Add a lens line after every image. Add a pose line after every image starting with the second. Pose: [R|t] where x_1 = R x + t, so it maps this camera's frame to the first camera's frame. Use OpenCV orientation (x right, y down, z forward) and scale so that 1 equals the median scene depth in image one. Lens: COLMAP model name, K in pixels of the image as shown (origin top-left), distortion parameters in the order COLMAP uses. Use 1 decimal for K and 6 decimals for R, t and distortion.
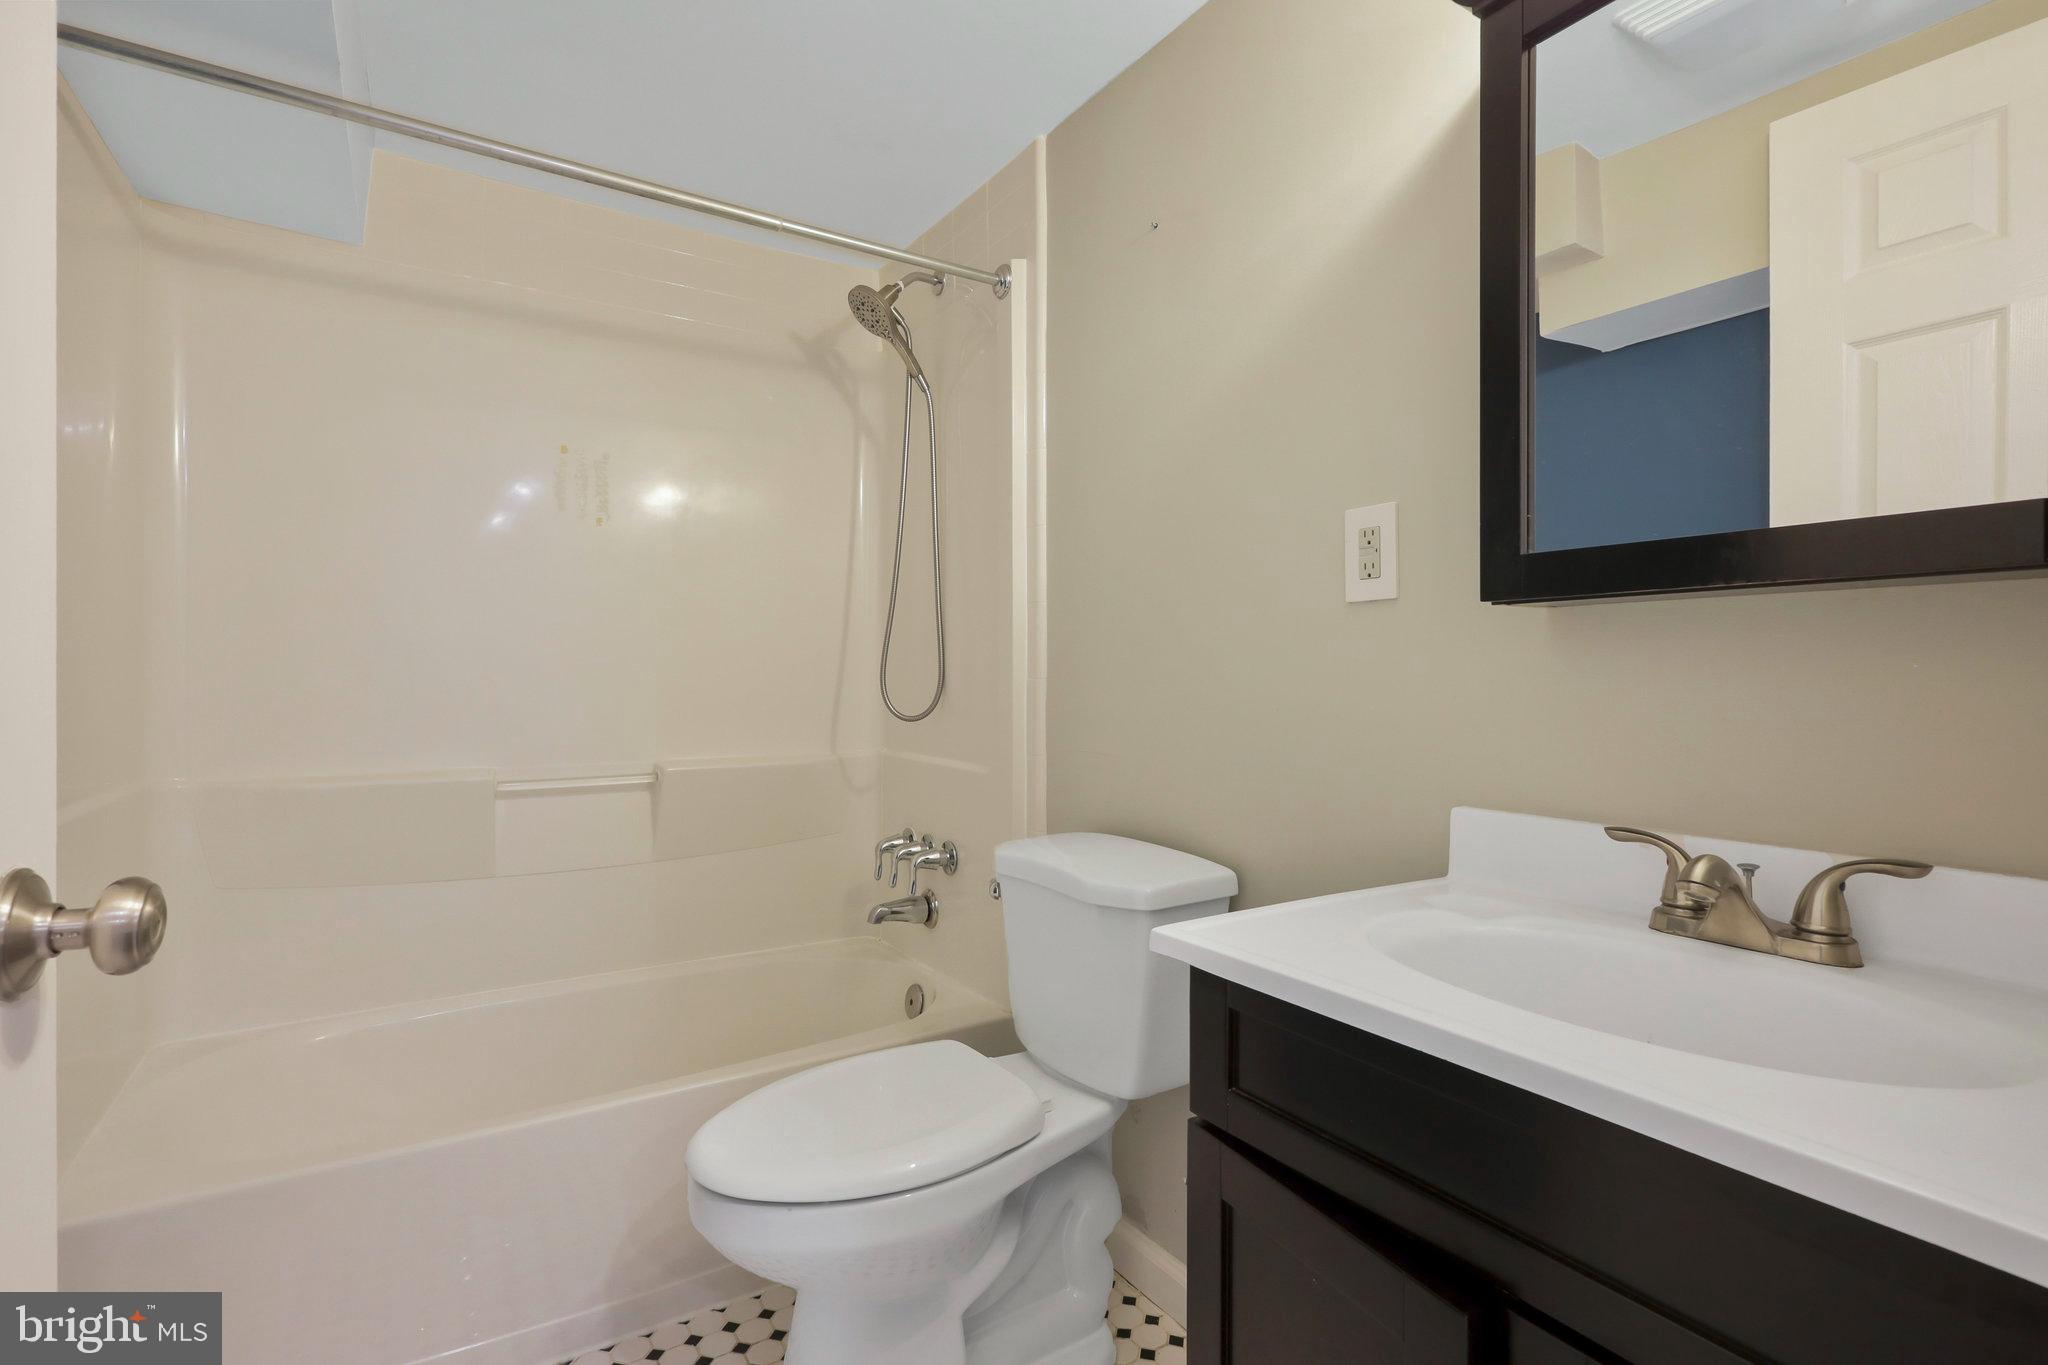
lens RADIAL K [[976.9, 0, 1010.0], [0, 976.9, 667.9], [0, 0, 1]] dist [-0.001286, -0.001238]
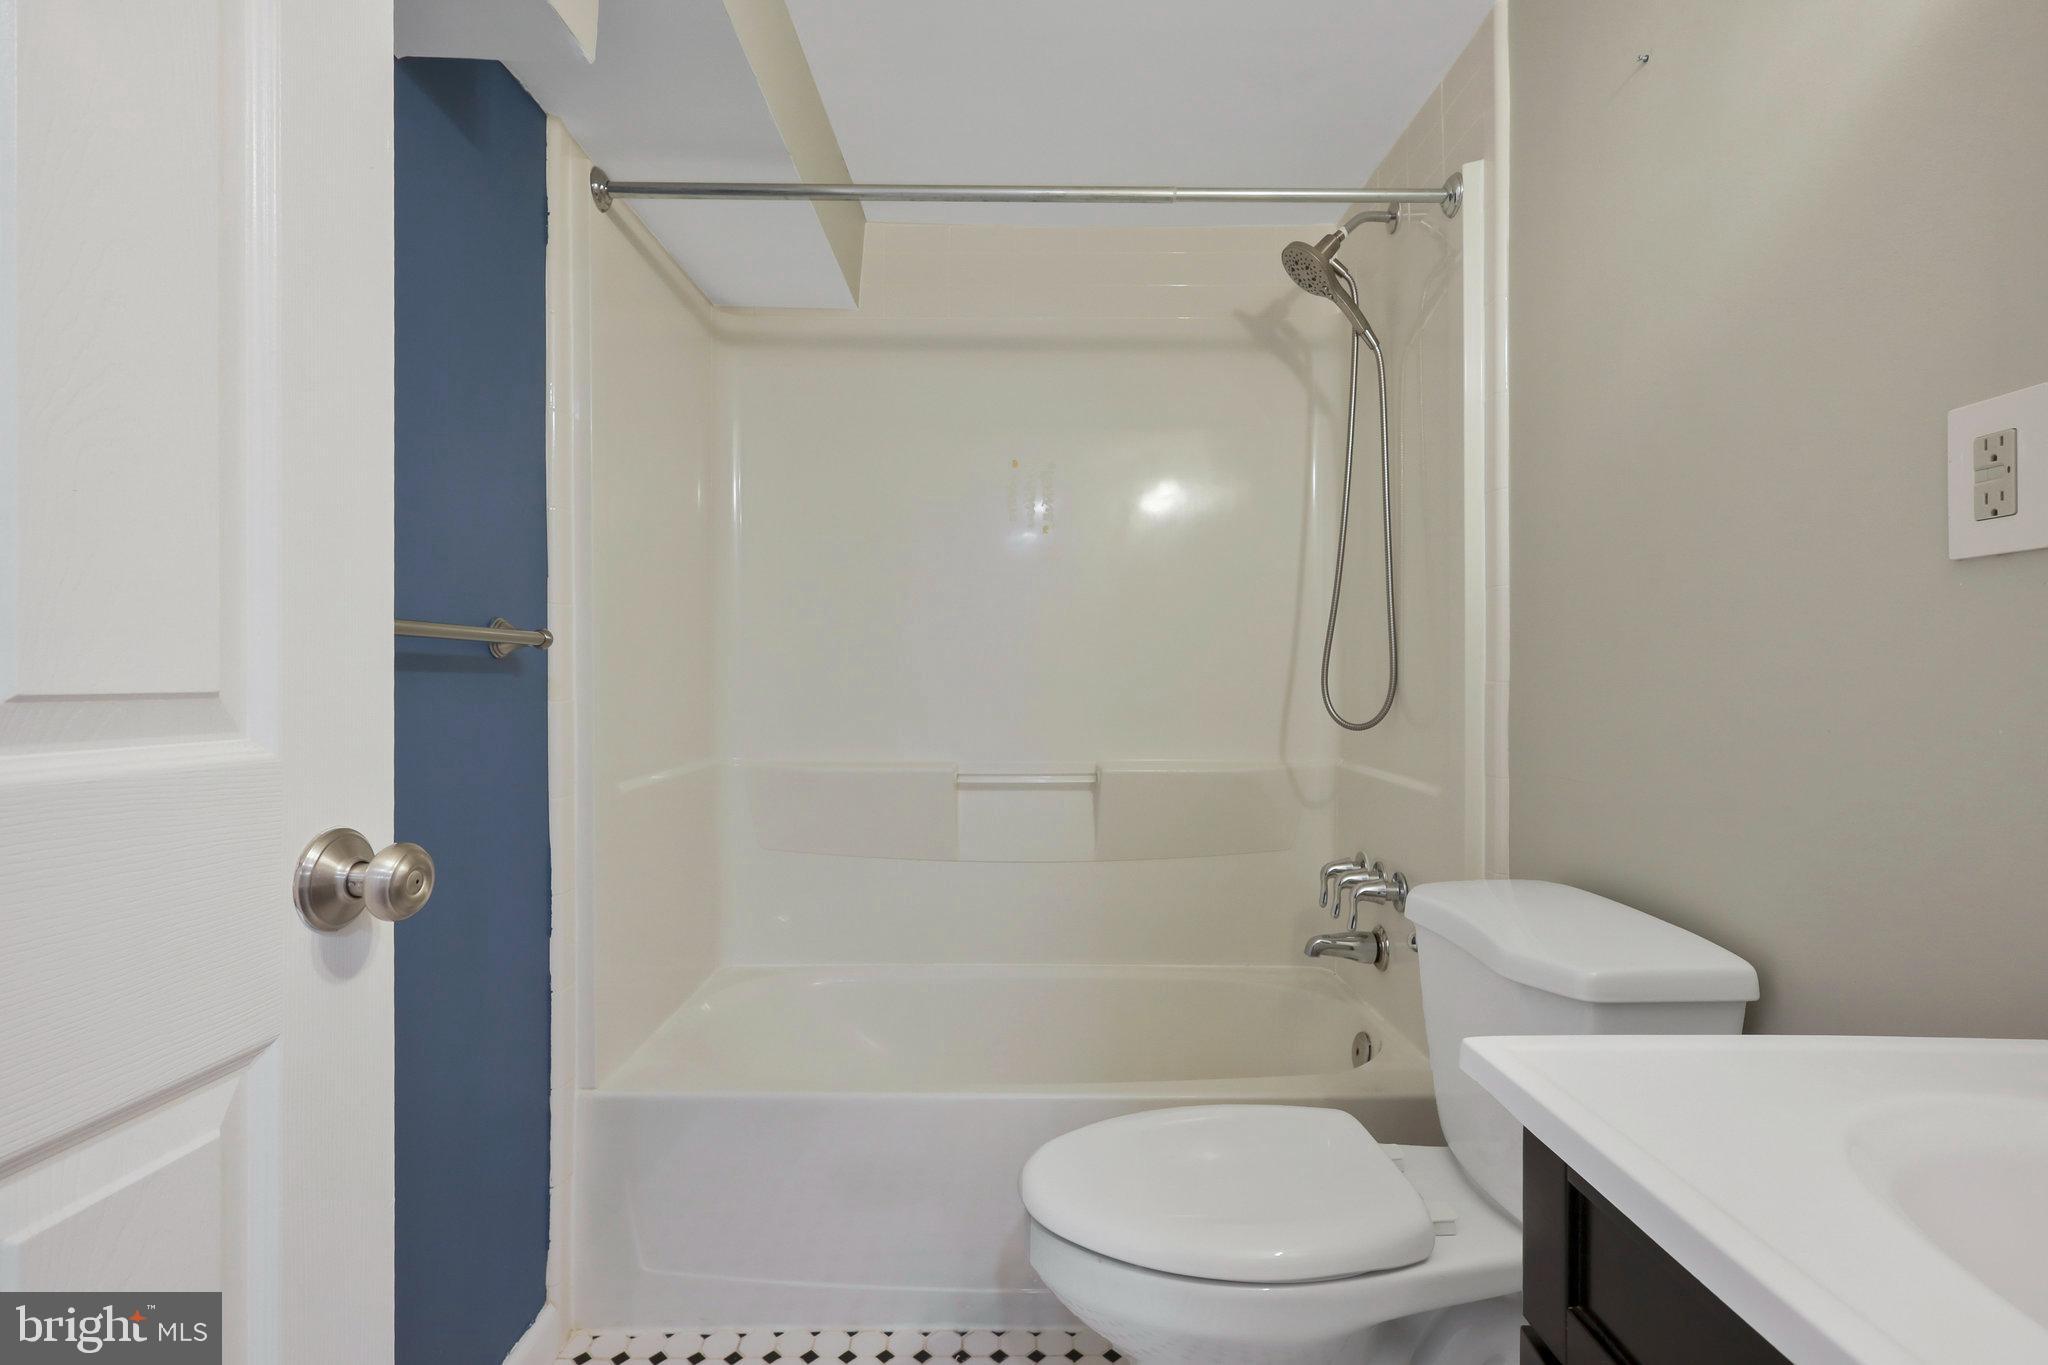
lens RADIAL K [[976.9, 0, 1013.8], [0, 976.9, 673.4], [0, 0, 1]] dist [-0.001286, -0.001238]
pose [[0.844911, -0.001035, -0.534906, 0.108933], [0.003016, 0.999991, 0.002829, 0.000559], [0.534898, -0.004004, 0.844907, 0.103106]]
